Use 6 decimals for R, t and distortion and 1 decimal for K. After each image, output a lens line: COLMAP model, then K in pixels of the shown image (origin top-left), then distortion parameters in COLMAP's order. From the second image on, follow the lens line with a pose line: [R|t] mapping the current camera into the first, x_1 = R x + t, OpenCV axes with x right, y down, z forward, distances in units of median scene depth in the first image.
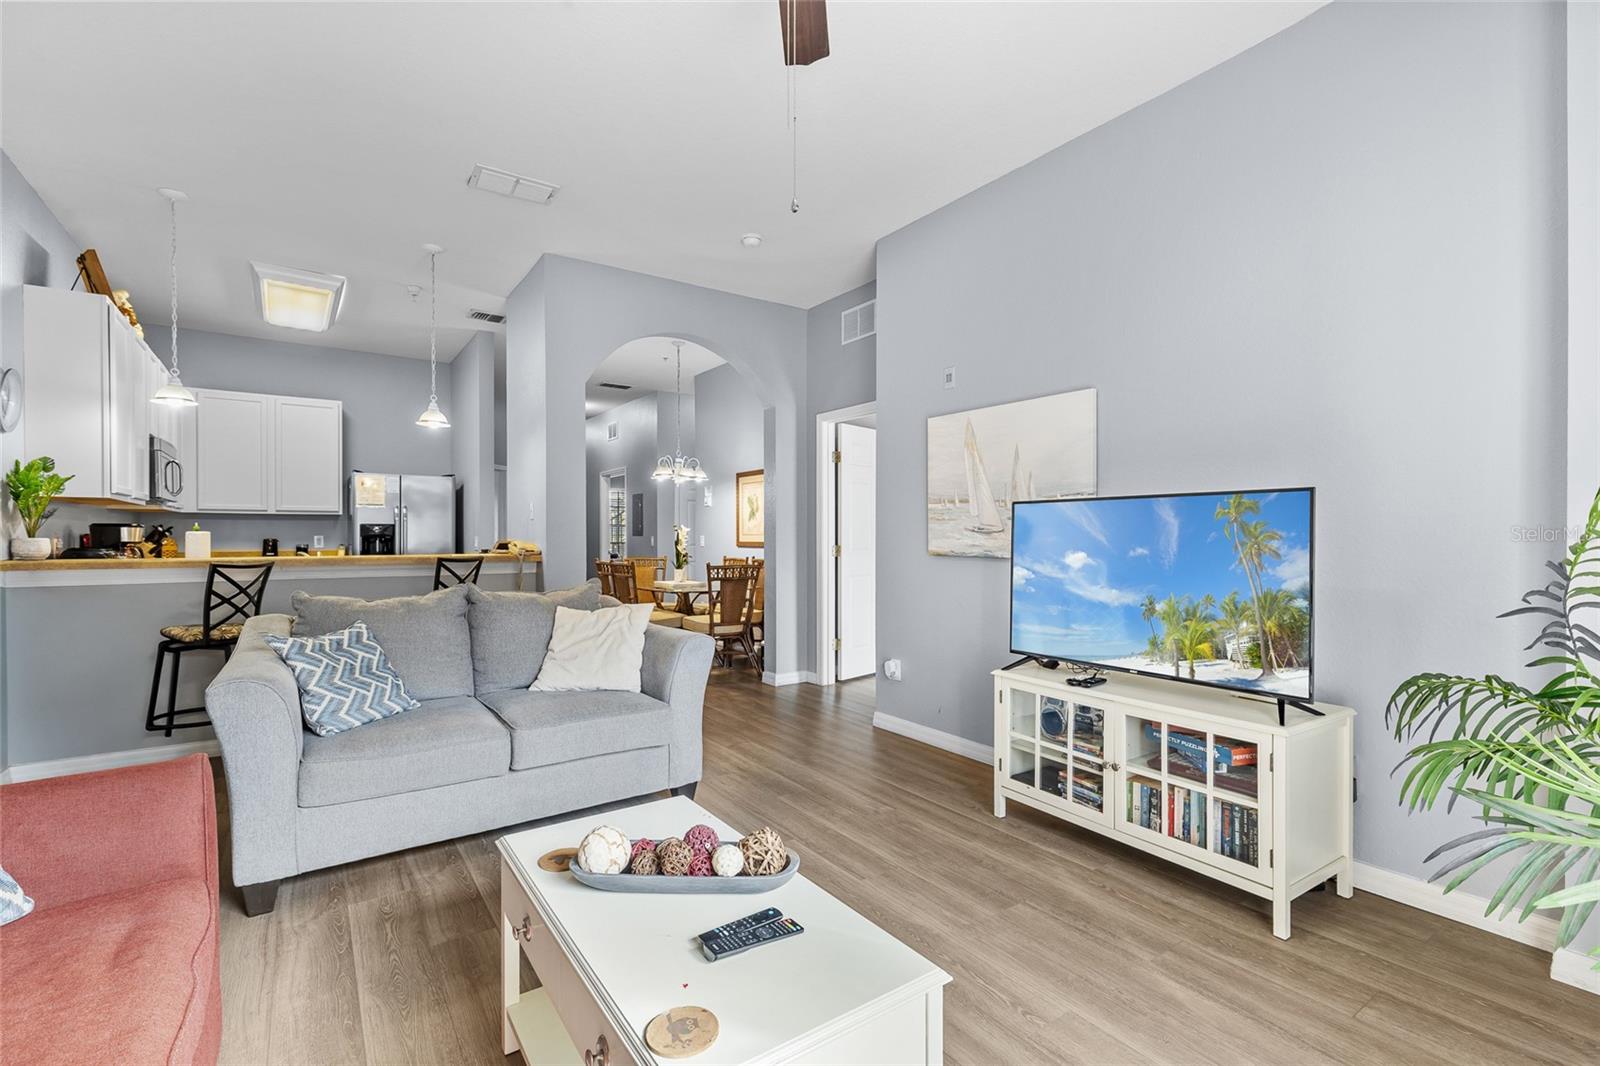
lens RADIAL K [[724.4, 0, 800.0], [0, 724.4, 533.0], [0, 0, 1]] dist [0.014695, -0.000124]
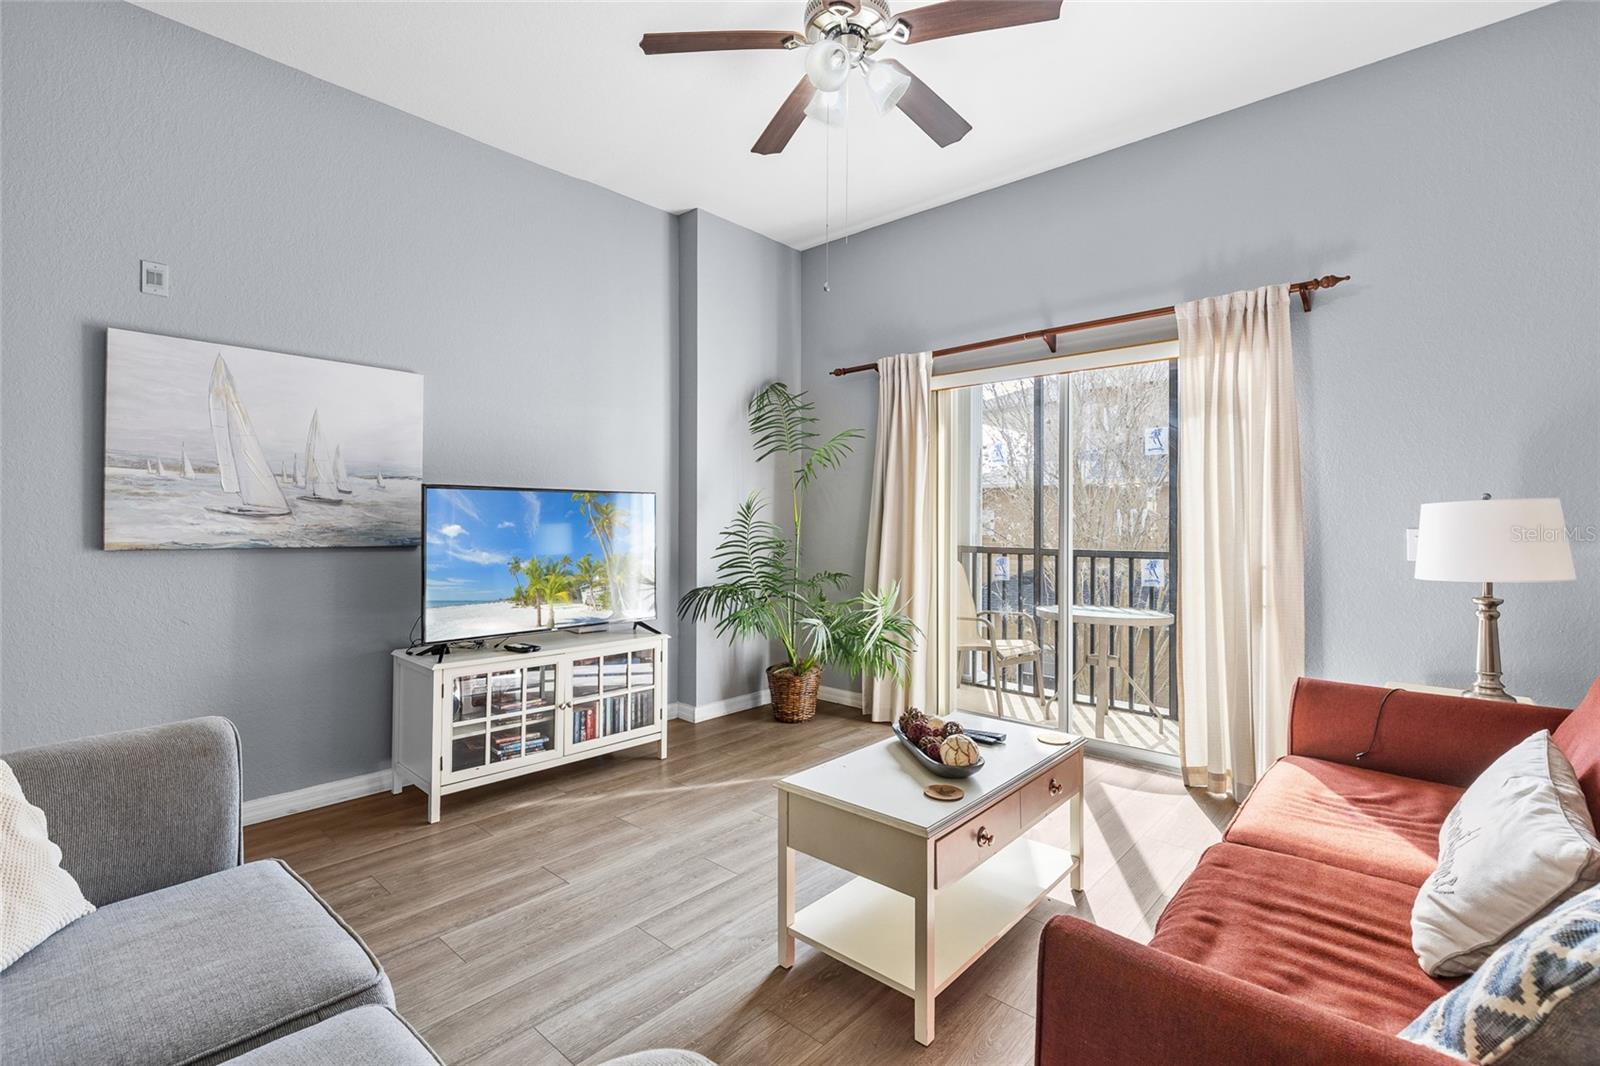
lens RADIAL K [[722.5, 0, 800.6], [0, 722.5, 520.9], [0, 0, 1]] dist [0.014591, -0.000230]
pose [[-0.231048, 0.005355, 0.972928, -0.810211], [-0.007228, 0.999948, -0.007221, 0.008227], [-0.972915, -0.008701, -0.230997, 0.829118]]
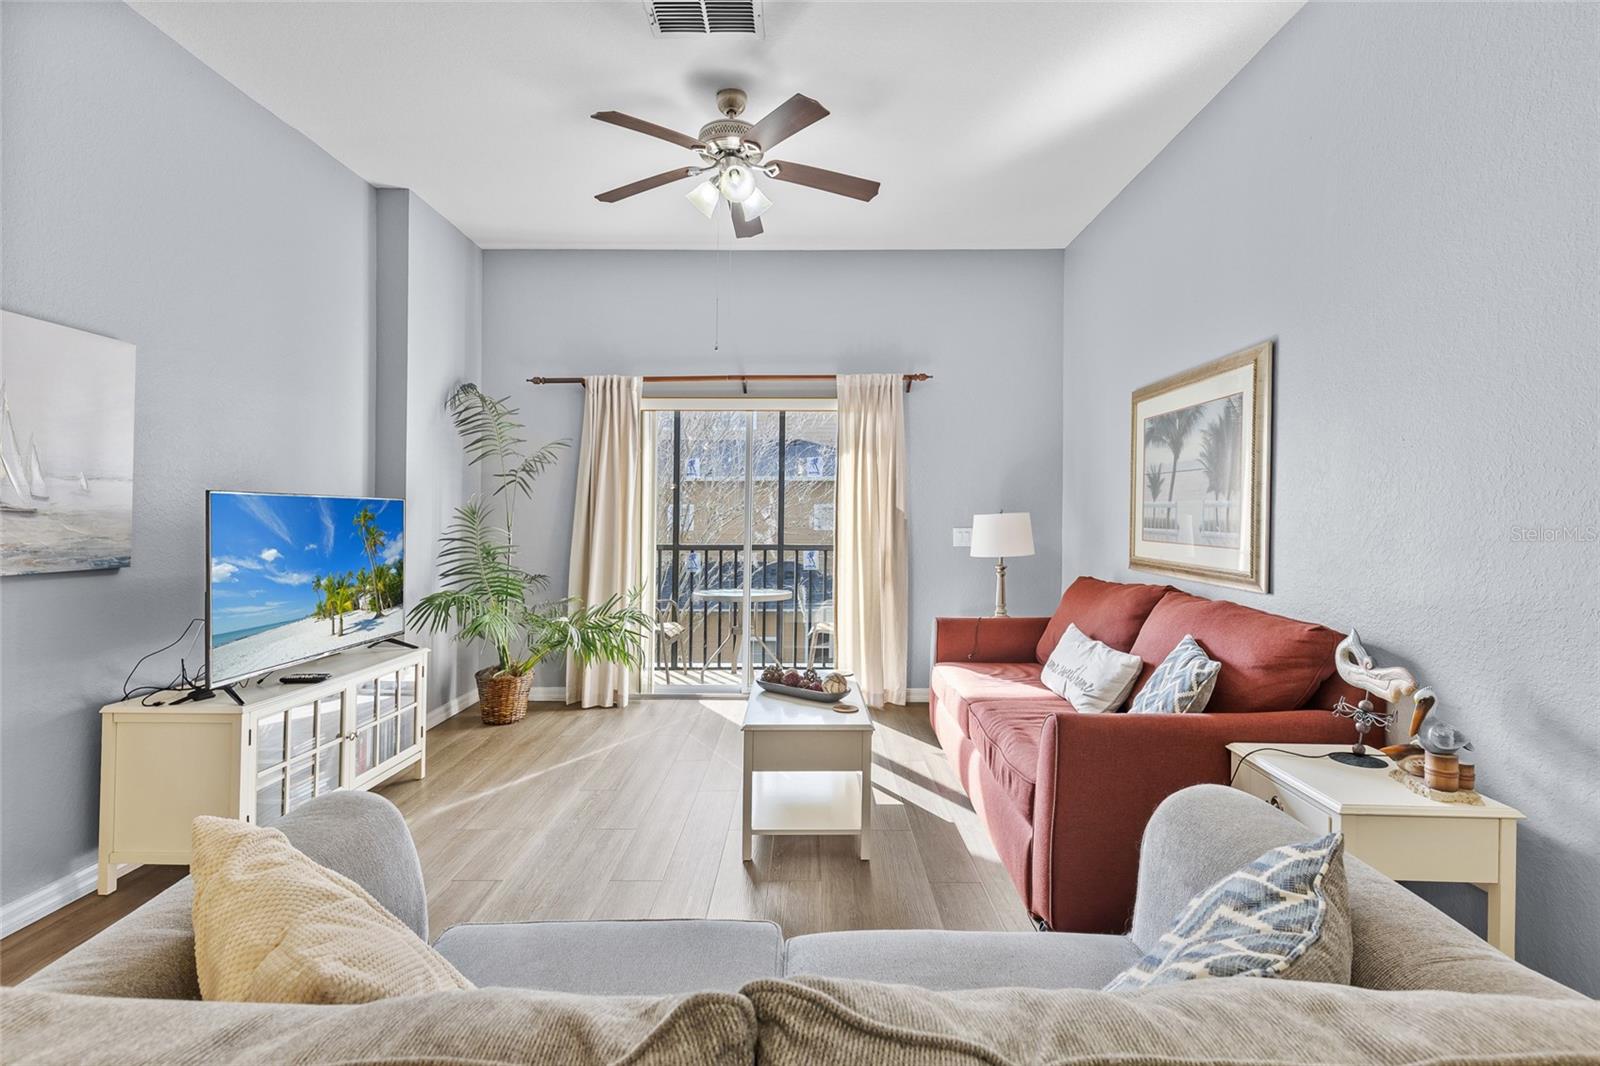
lens RADIAL K [[724.4, 0, 800.0], [0, 724.4, 533.0], [0, 0, 1]] dist [0.014695, -0.000124]
pose [[-0.812322, -0.009129, 0.583138, -0.733376], [0.001242, 0.999848, 0.017384, -0.012491], [-0.583209, 0.014846, -0.812187, 1.394507]]
